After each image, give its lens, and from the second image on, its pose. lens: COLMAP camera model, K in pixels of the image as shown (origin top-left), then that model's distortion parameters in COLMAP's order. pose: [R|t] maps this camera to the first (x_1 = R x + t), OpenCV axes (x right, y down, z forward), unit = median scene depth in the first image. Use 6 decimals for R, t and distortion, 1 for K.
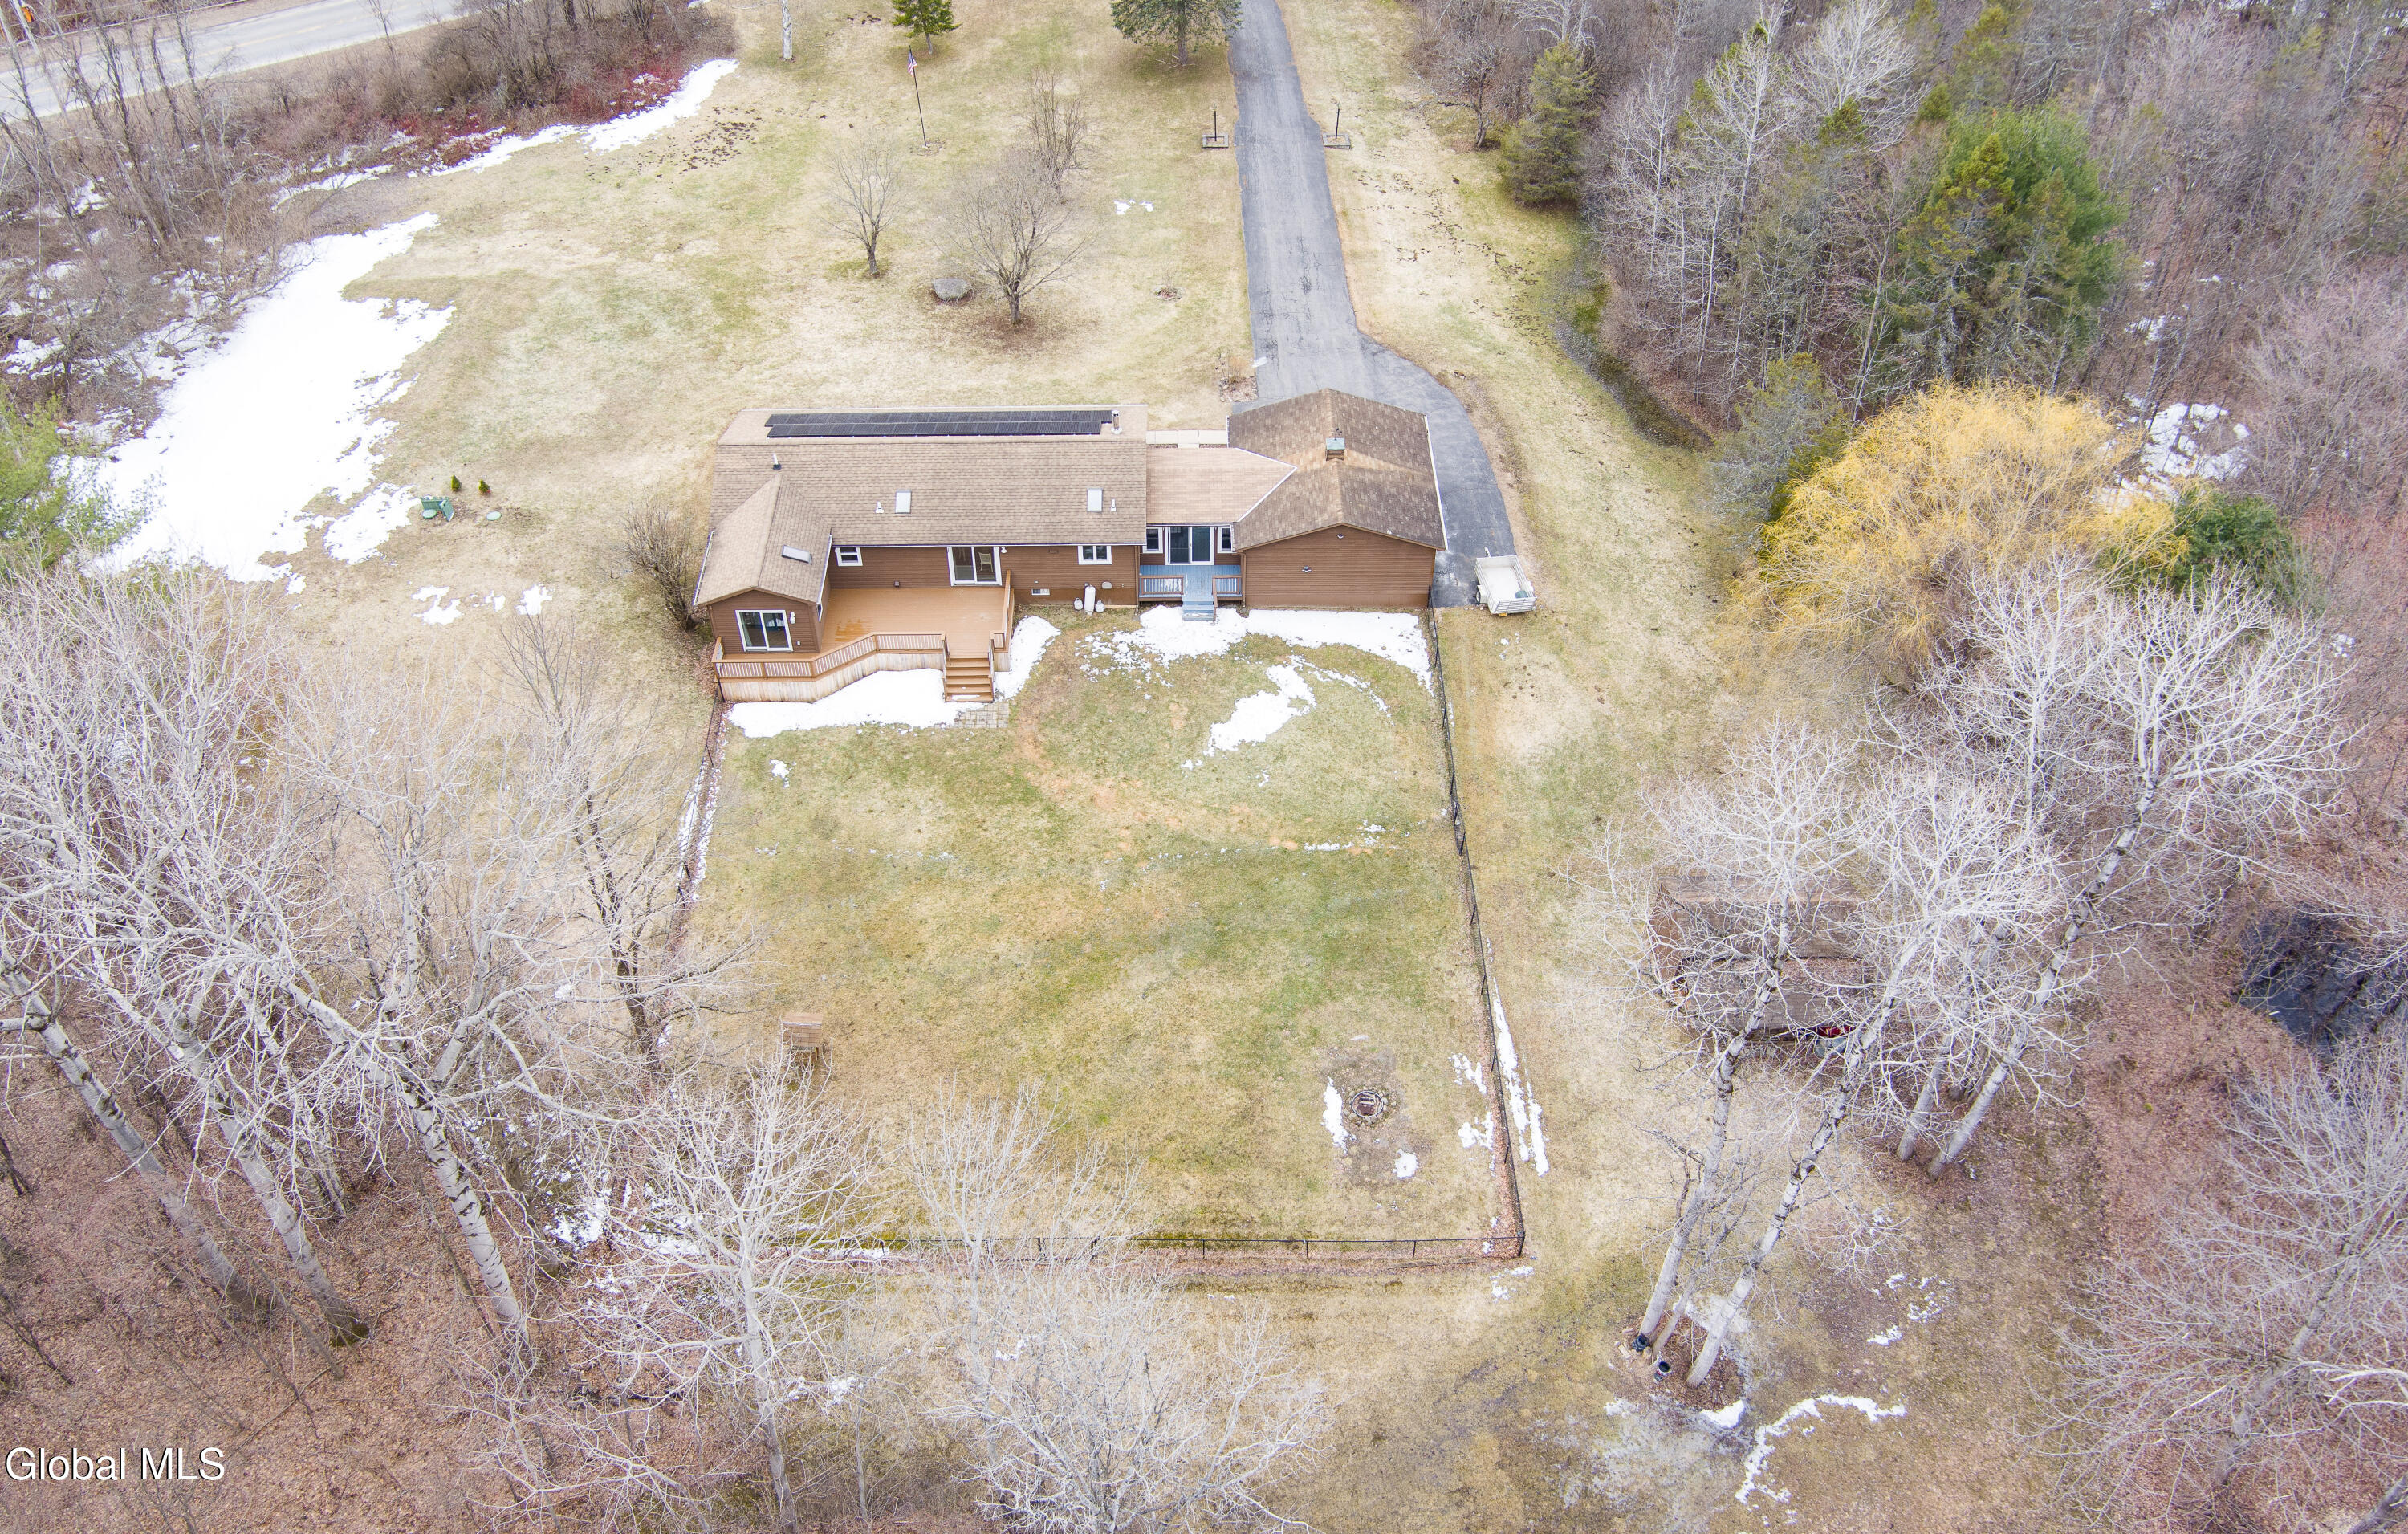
lens RADIAL K [[1912.7, 0, 1206.5], [0, 1912.7, 765.9], [0, 0, 1]] dist [-0.065778, -0.011836]
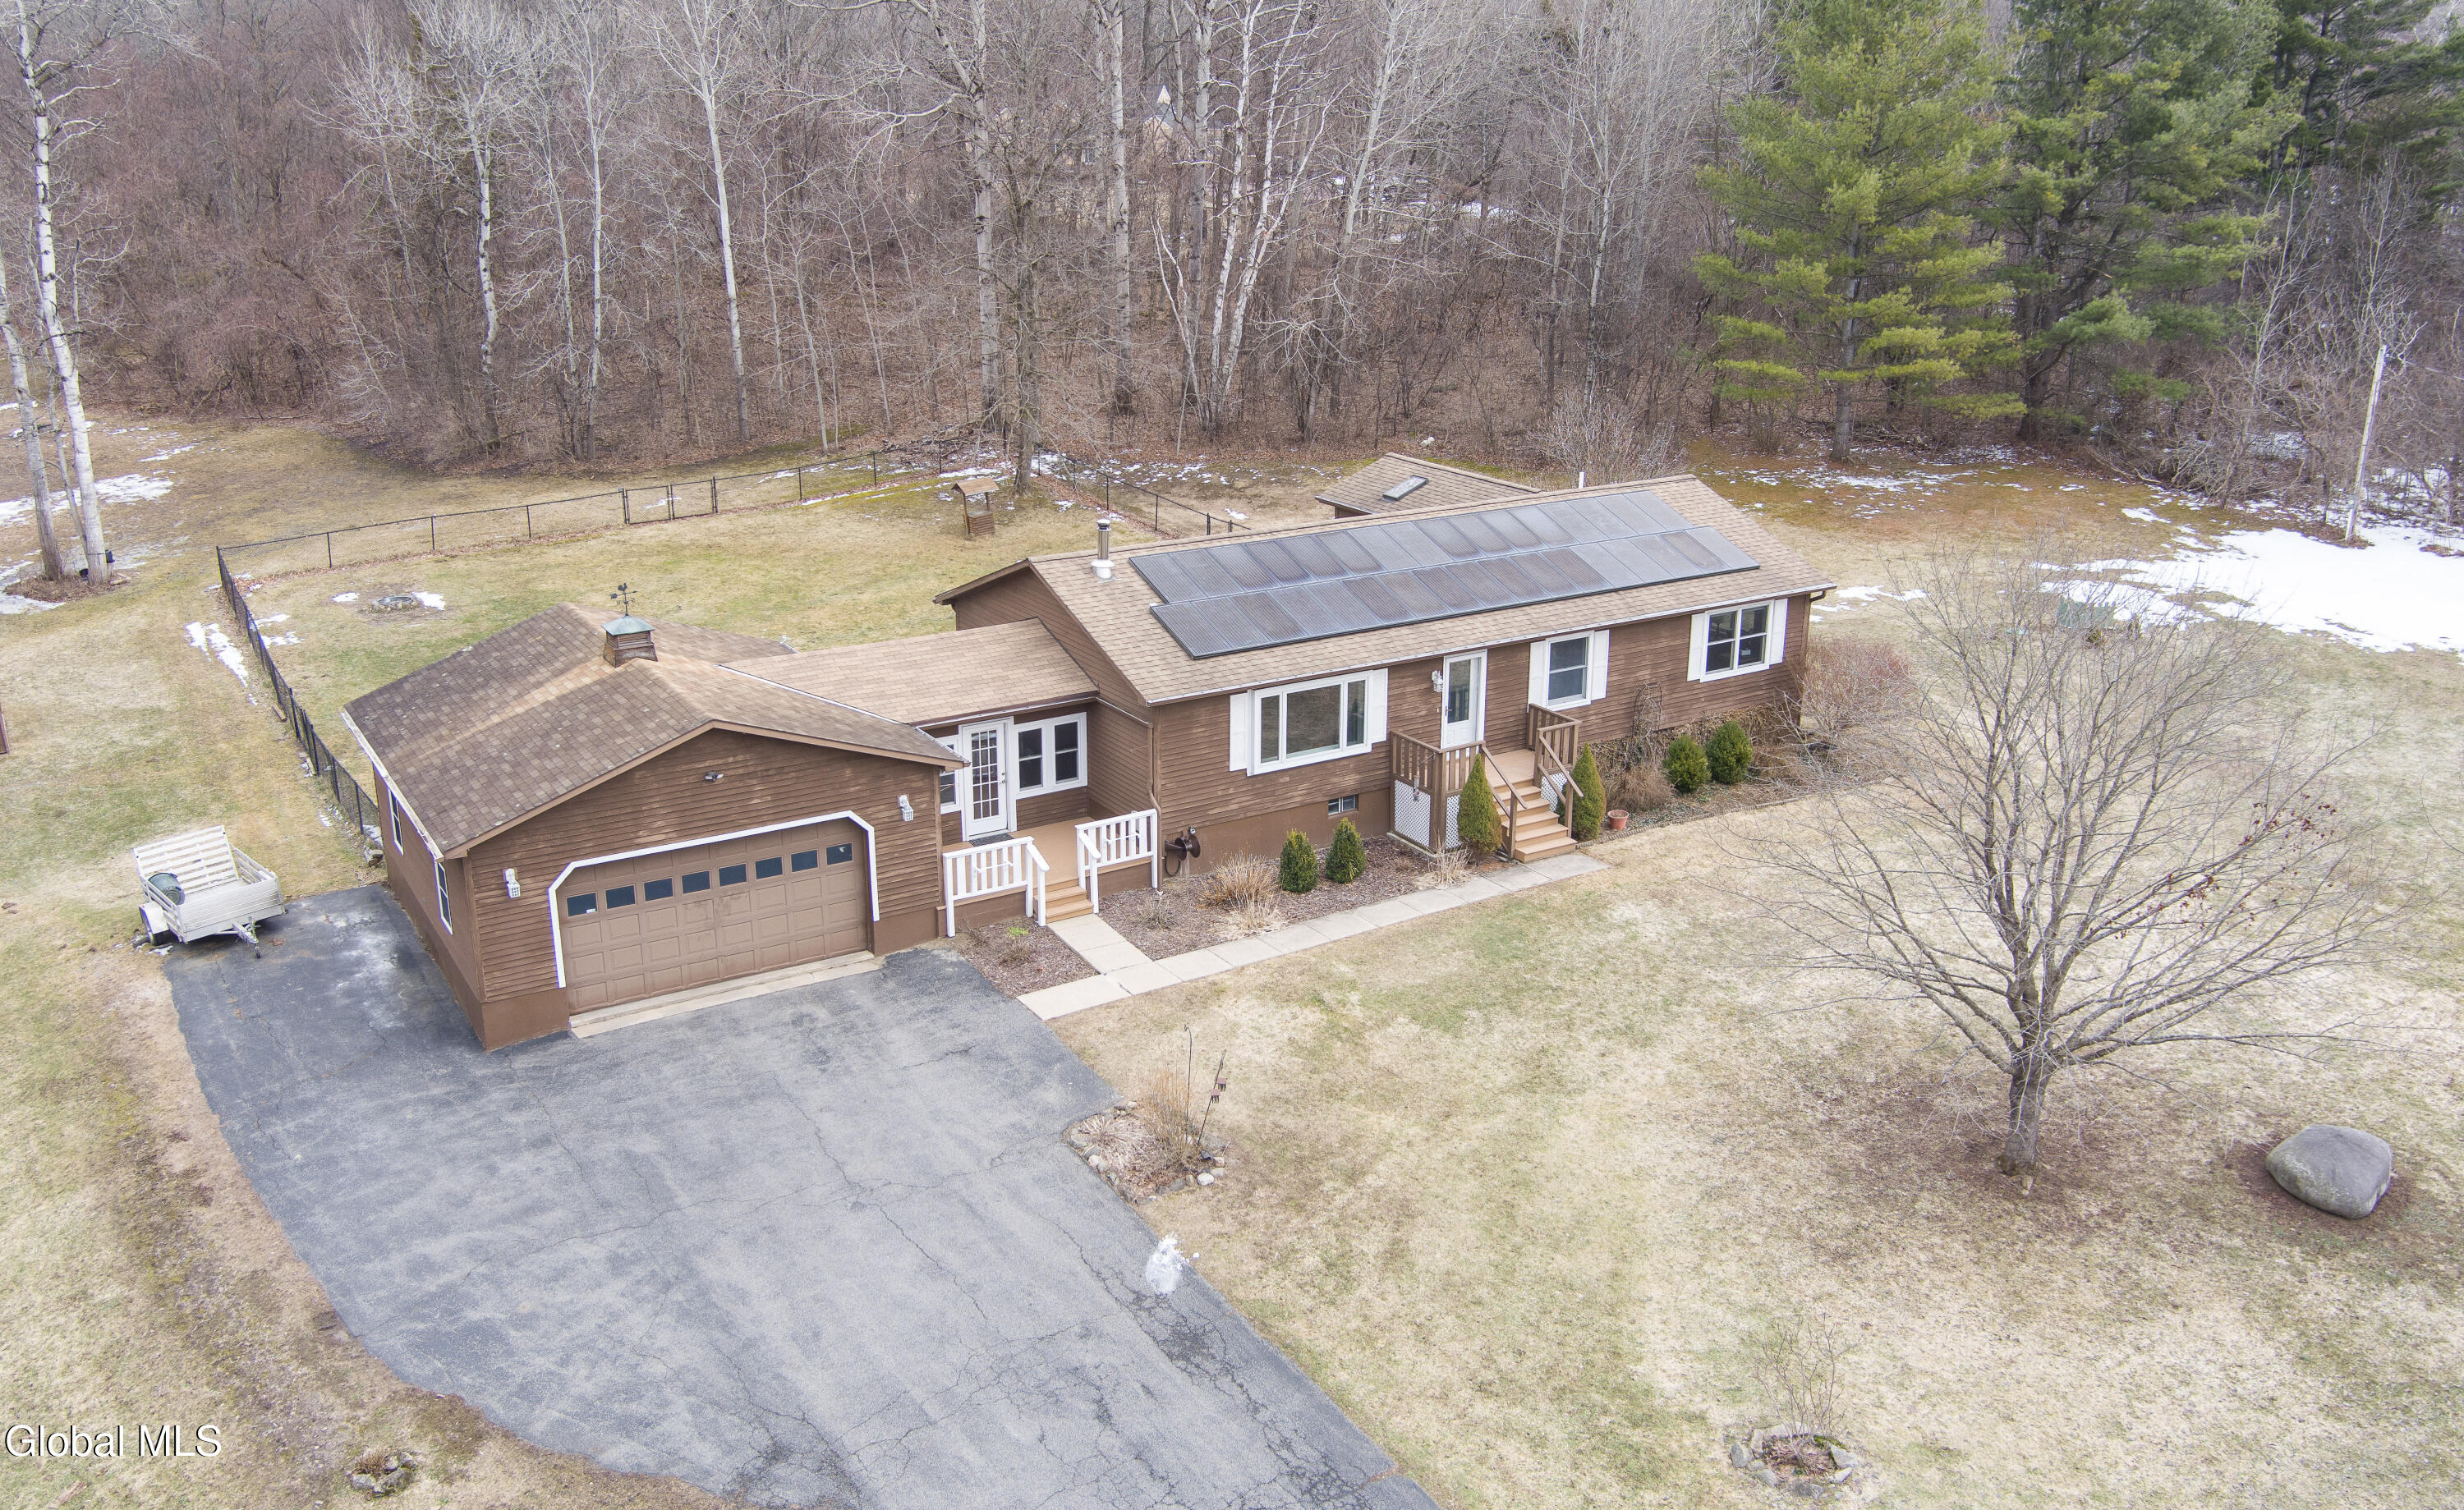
lens RADIAL K [[1965.2, 0, 1226.1], [0, 1965.2, 742.4], [0, 0, 1]] dist [-0.063086, -0.002663]
pose [[-0.856132, 0.158415, -0.491877, 0.171003], [-0.374503, 0.465668, 0.801811, -0.555492], [0.356070, 0.870665, -0.339347, 1.216729]]
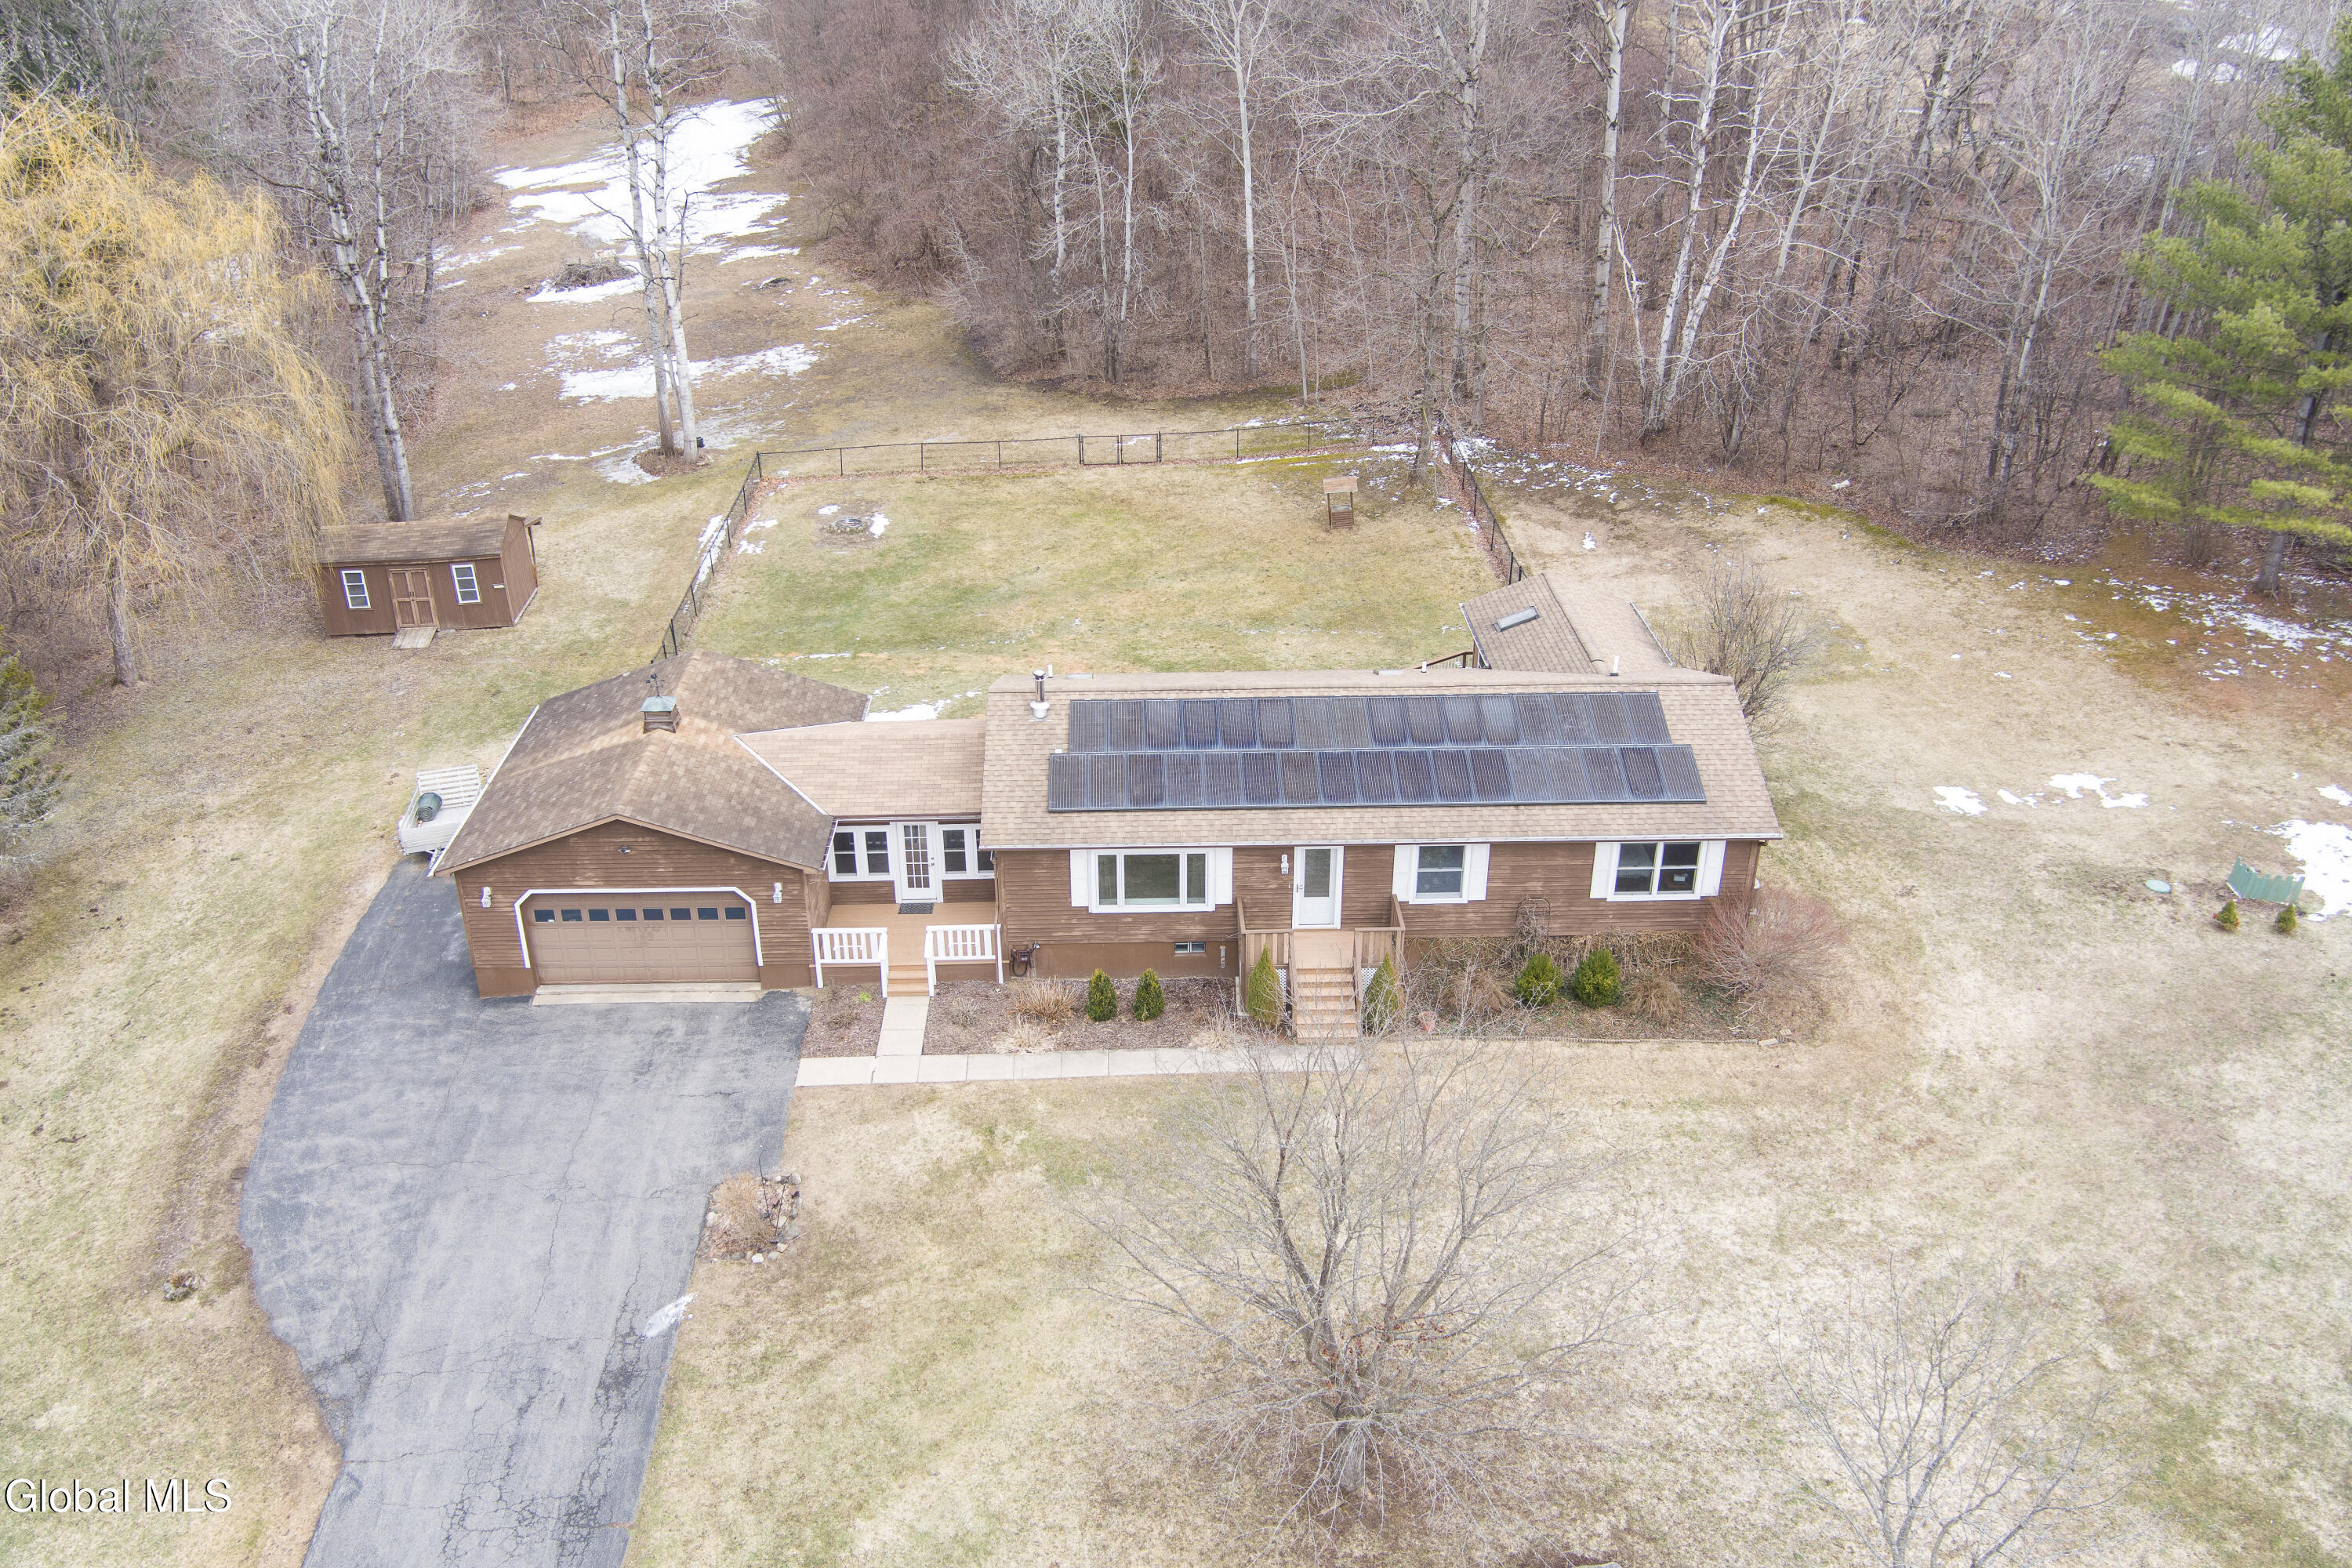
lens RADIAL K [[1895.0, 0, 1188.8], [0, 1895.0, 804.4], [0, 0, 1]] dist [-0.069712, -0.000908]
pose [[-0.999853, 0.010602, -0.013482, -0.084241], [-0.010053, 0.274633, 0.961497, -0.705814], [0.013896, 0.961491, -0.274486, 1.185488]]
